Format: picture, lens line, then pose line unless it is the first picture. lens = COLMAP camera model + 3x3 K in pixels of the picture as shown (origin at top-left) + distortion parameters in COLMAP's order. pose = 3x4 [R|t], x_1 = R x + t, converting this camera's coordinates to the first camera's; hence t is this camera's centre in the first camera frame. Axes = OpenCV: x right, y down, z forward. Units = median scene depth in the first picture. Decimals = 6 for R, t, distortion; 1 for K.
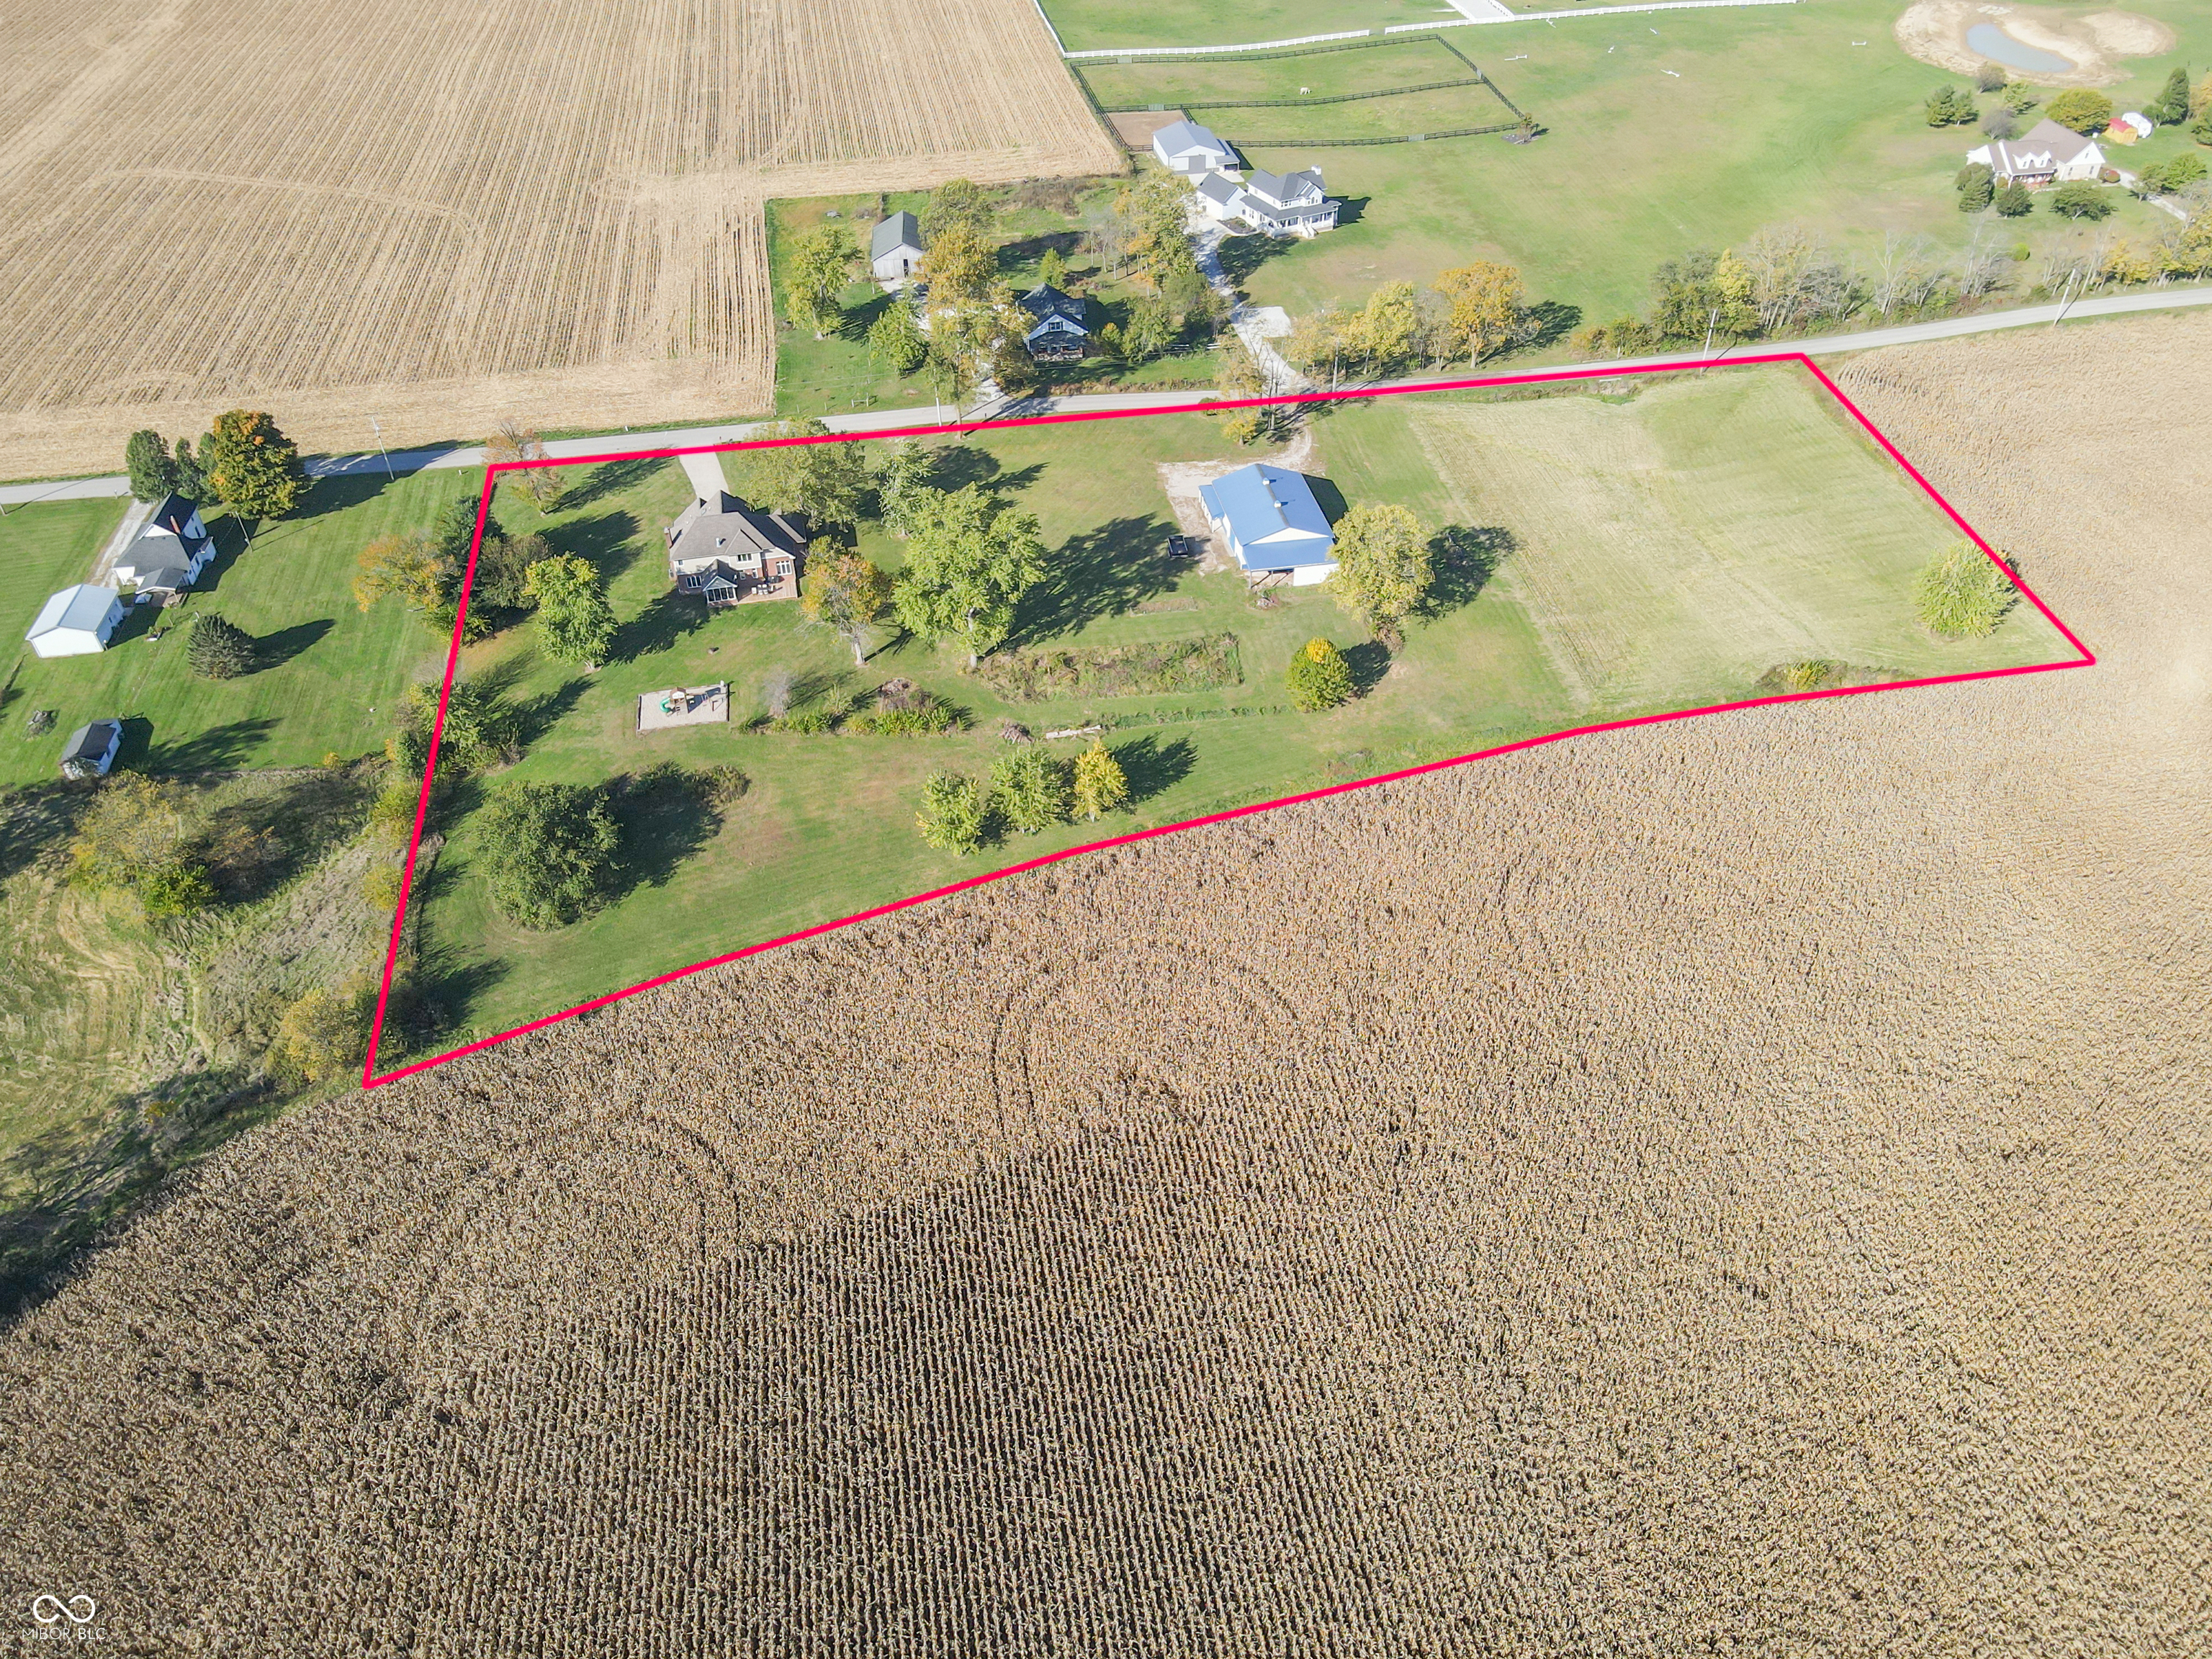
lens RADIAL K [[1607.5, 0, 1109.7], [0, 1607.5, 794.0], [0, 0, 1]] dist [-0.014242, 0.072684]
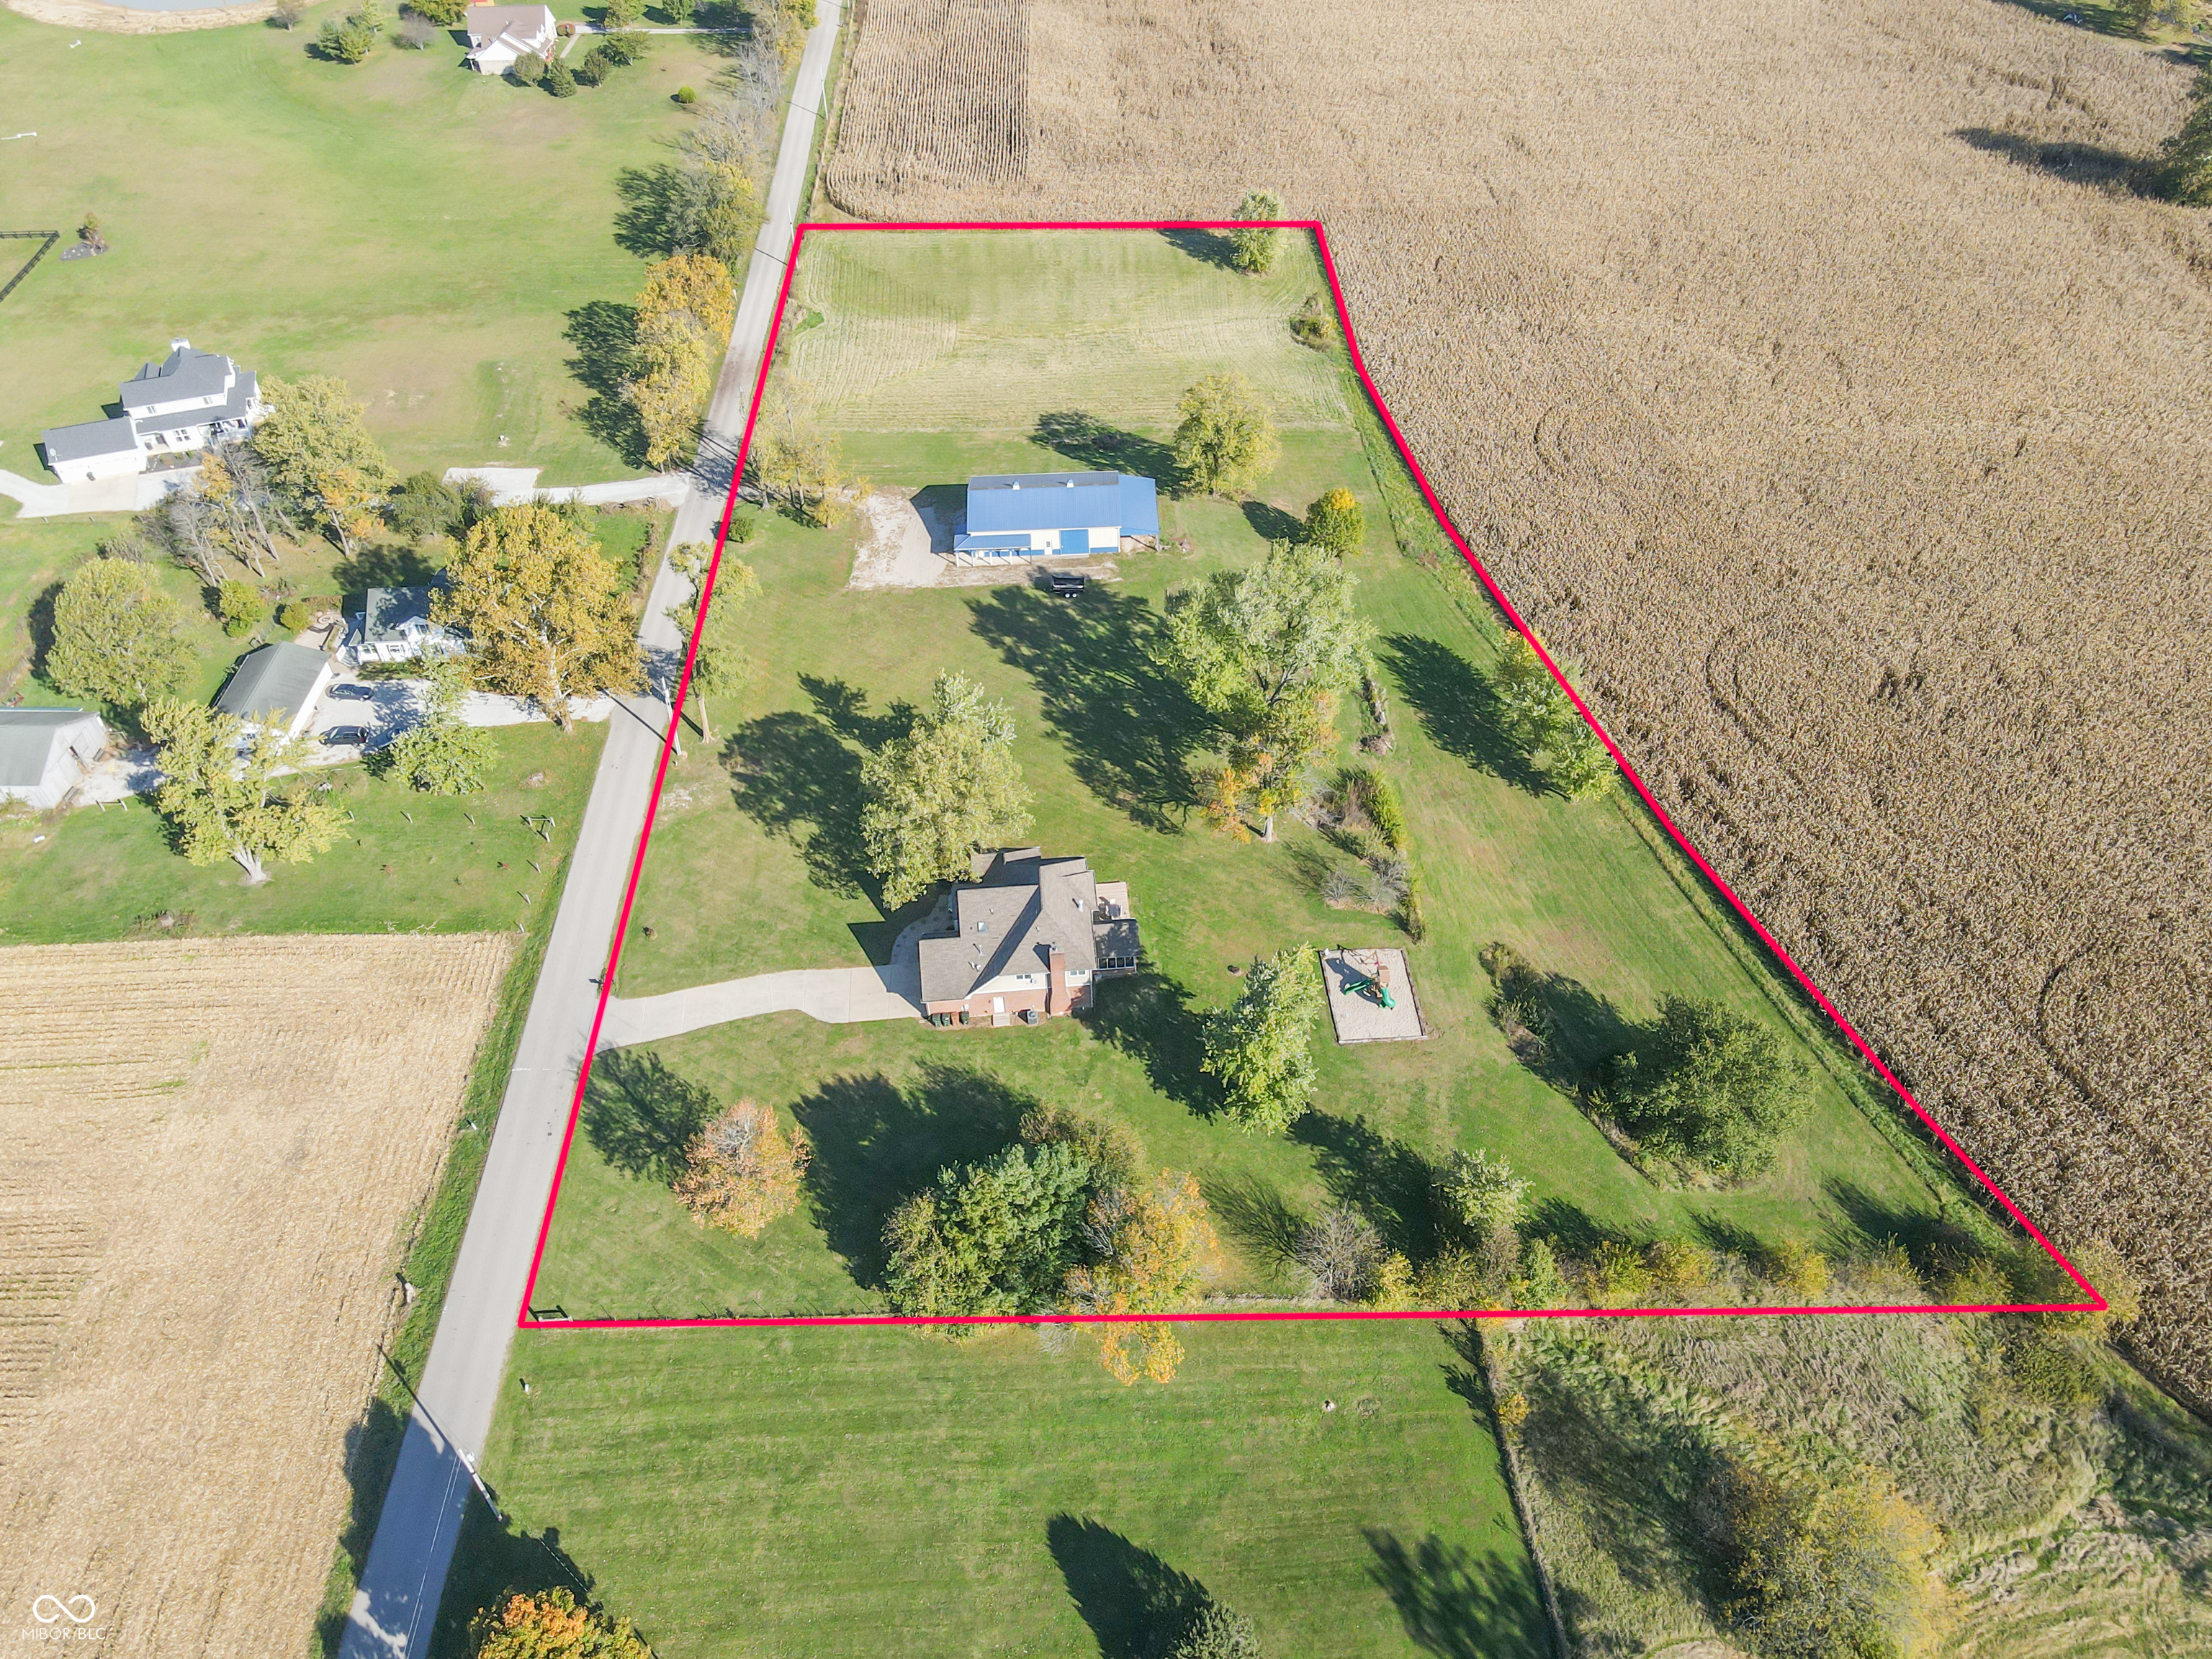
lens RADIAL K [[1599.4, 0, 1106.0], [0, 1599.4, 829.5], [0, 0, 1]] dist [-0.008345, 0.042138]
pose [[0.138277, -0.667549, 0.731613, -0.674567], [0.639603, 0.624195, 0.448651, -0.445813], [-0.756166, 0.405904, 0.513279, 0.599381]]
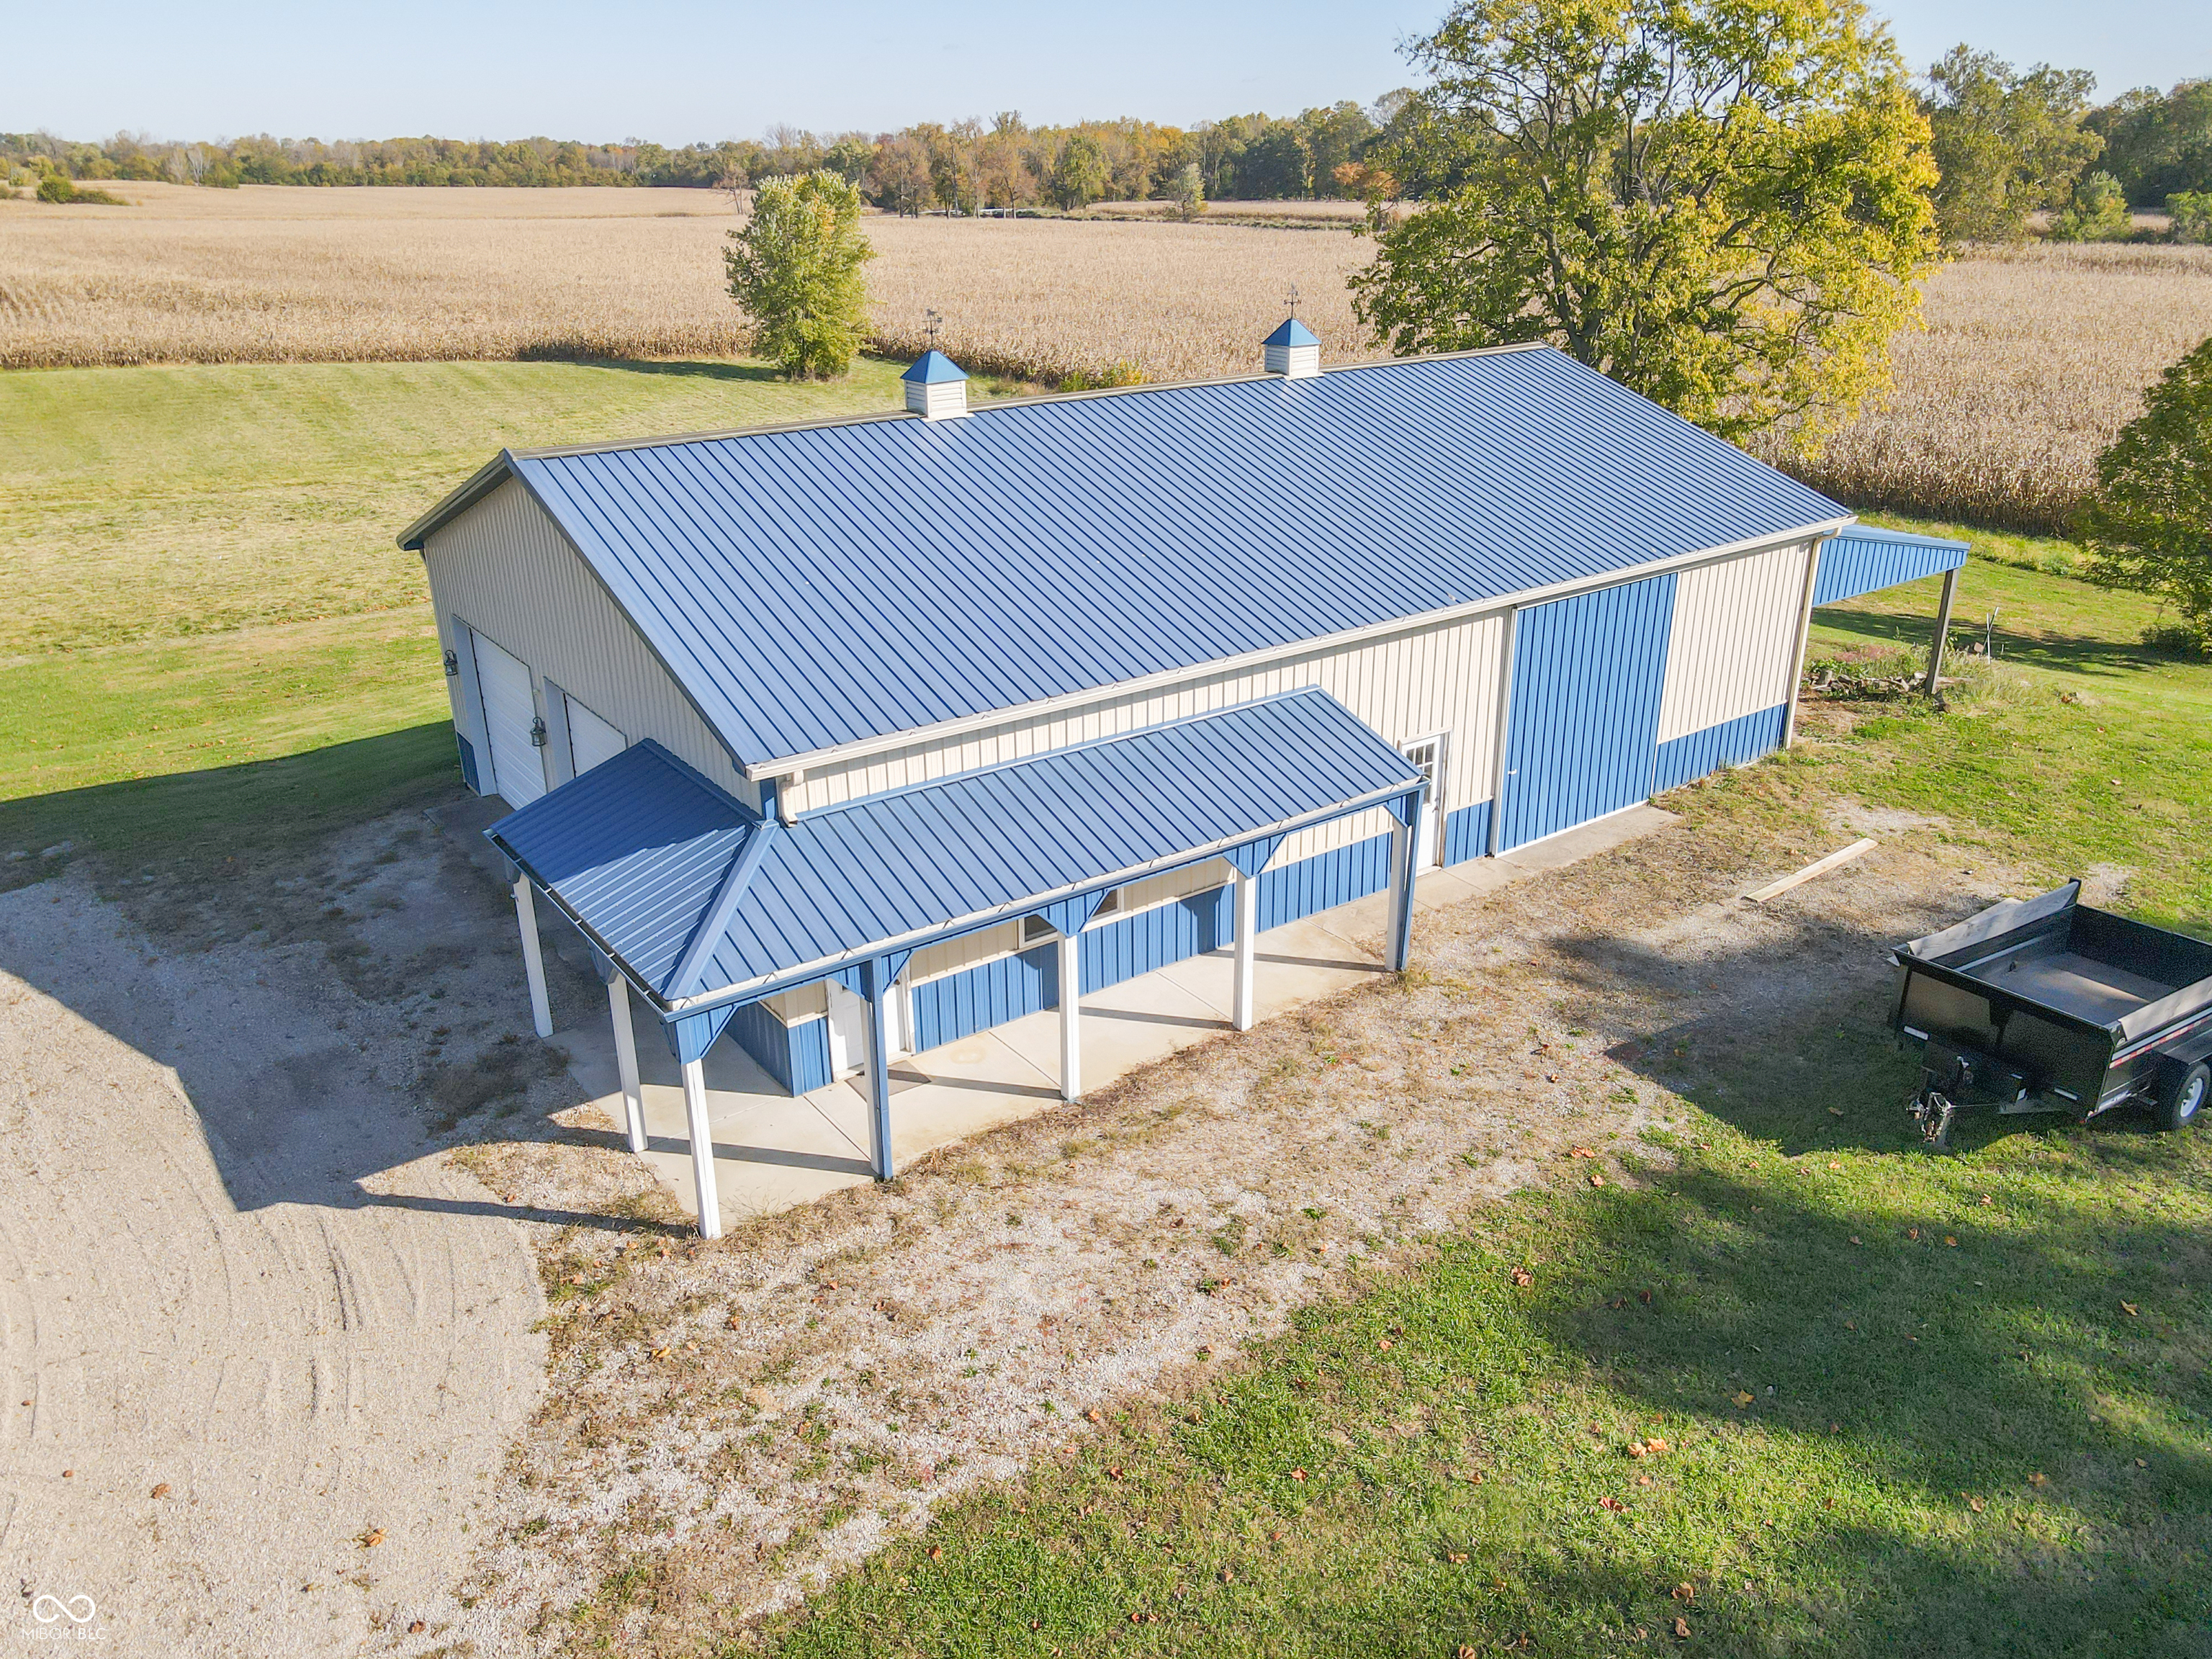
lens RADIAL K [[1607.5, 0, 1109.7], [0, 1607.5, 794.0], [0, 0, 1]] dist [-0.014242, 0.072684]
pose [[-0.446552, -0.306410, 0.840657, -0.001977], [0.572002, 0.624718, 0.531547, -0.231956], [-0.688044, 0.718221, -0.103702, 1.038975]]
